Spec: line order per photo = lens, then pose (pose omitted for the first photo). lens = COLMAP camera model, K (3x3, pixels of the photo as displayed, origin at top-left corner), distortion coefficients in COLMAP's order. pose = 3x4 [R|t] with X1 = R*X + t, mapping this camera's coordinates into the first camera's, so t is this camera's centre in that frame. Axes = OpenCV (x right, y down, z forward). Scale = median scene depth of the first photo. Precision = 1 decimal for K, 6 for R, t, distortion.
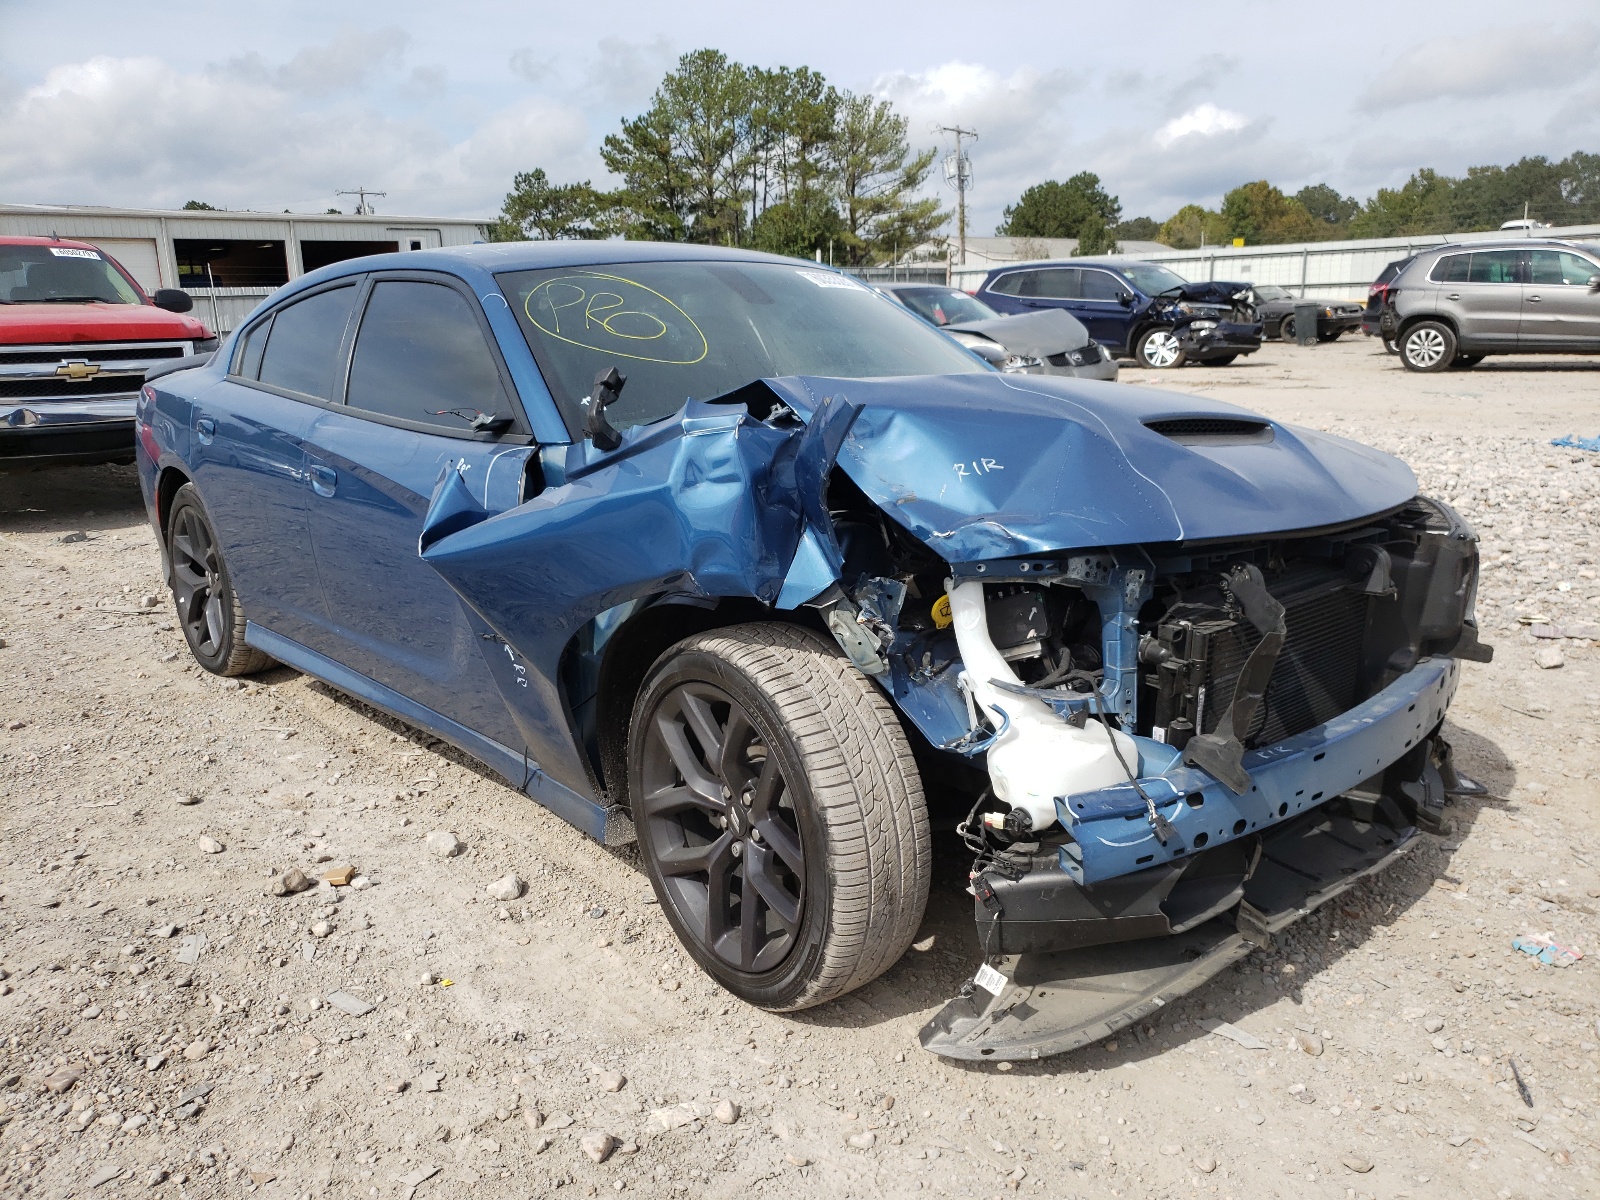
lens RADIAL K [[1221.2, 0, 800.0], [0, 1221.2, 600.0], [0, 0, 1]] dist [0.034337, -0.002539]
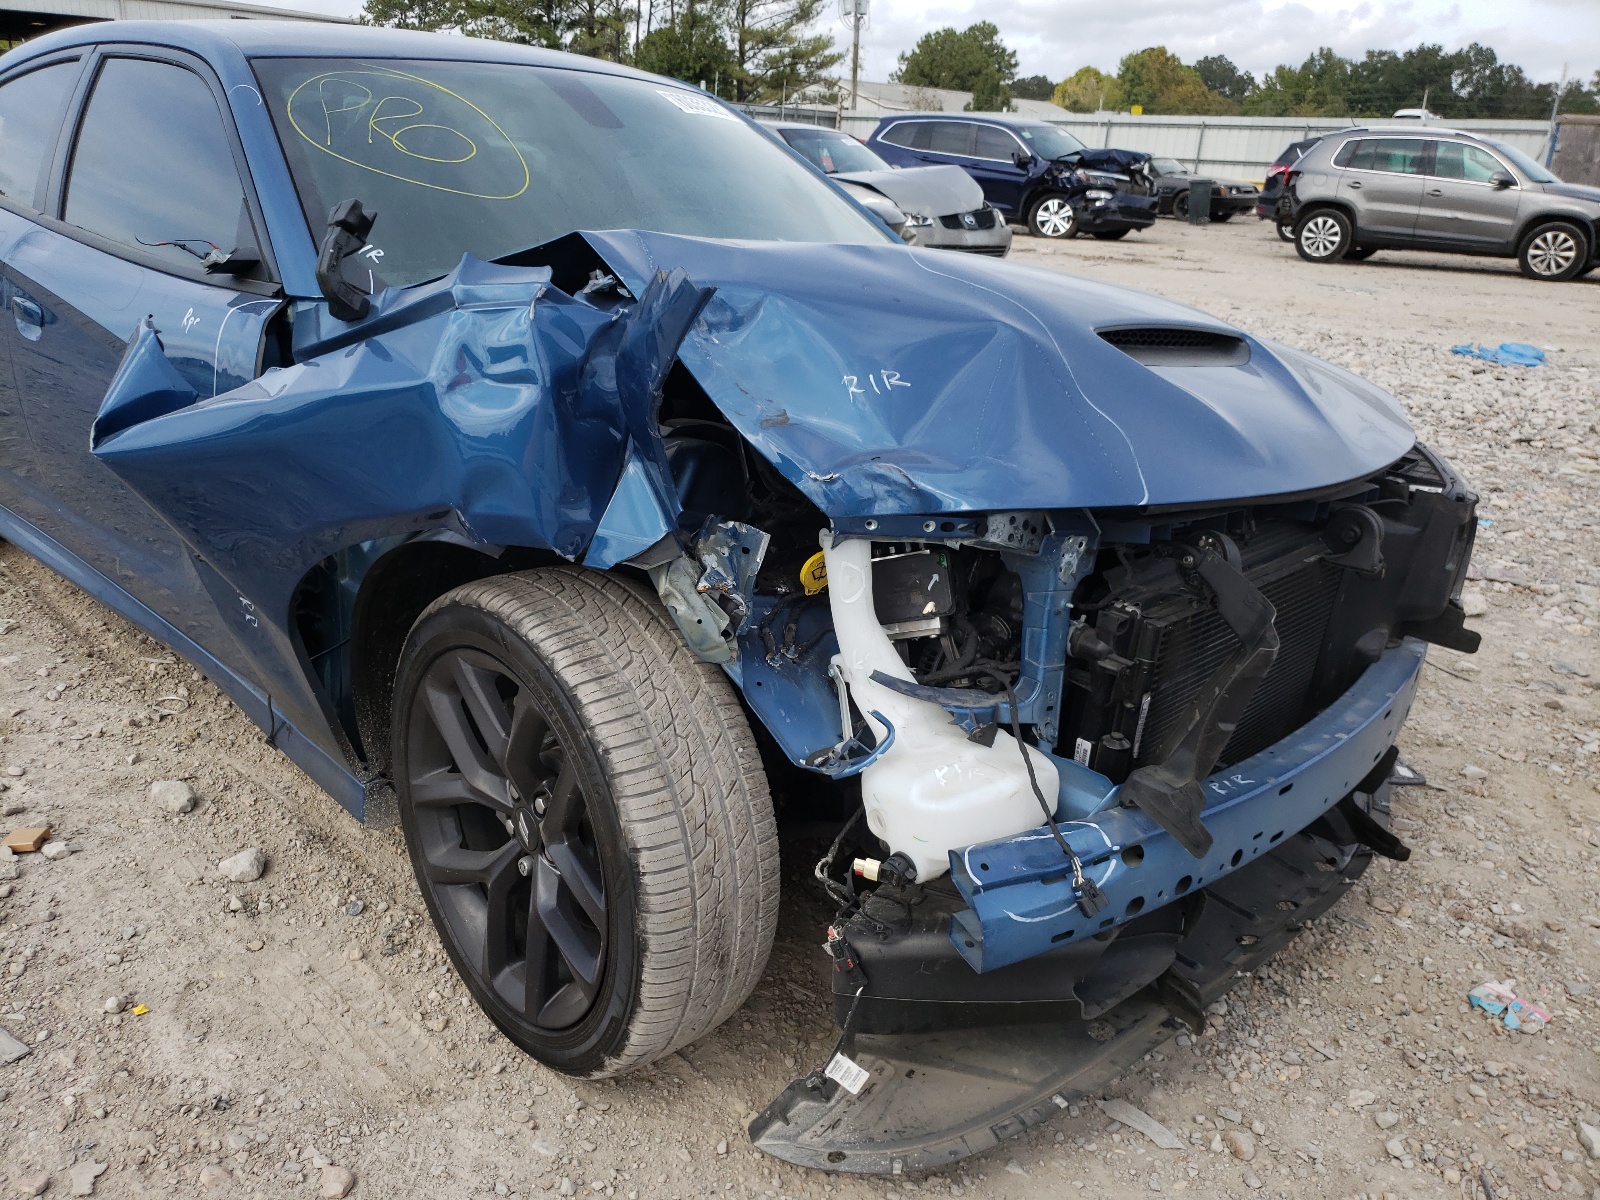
lens RADIAL K [[1231.4, 0, 768.0], [0, 1231.4, 596.1], [0, 0, 1]] dist [0.017041, 0.006016]
pose [[0.995168, 0.046273, 0.086605, 0.023438], [-0.055868, 0.992151, 0.111868, -0.054091], [-0.080748, -0.116166, 0.989942, 0.241668]]
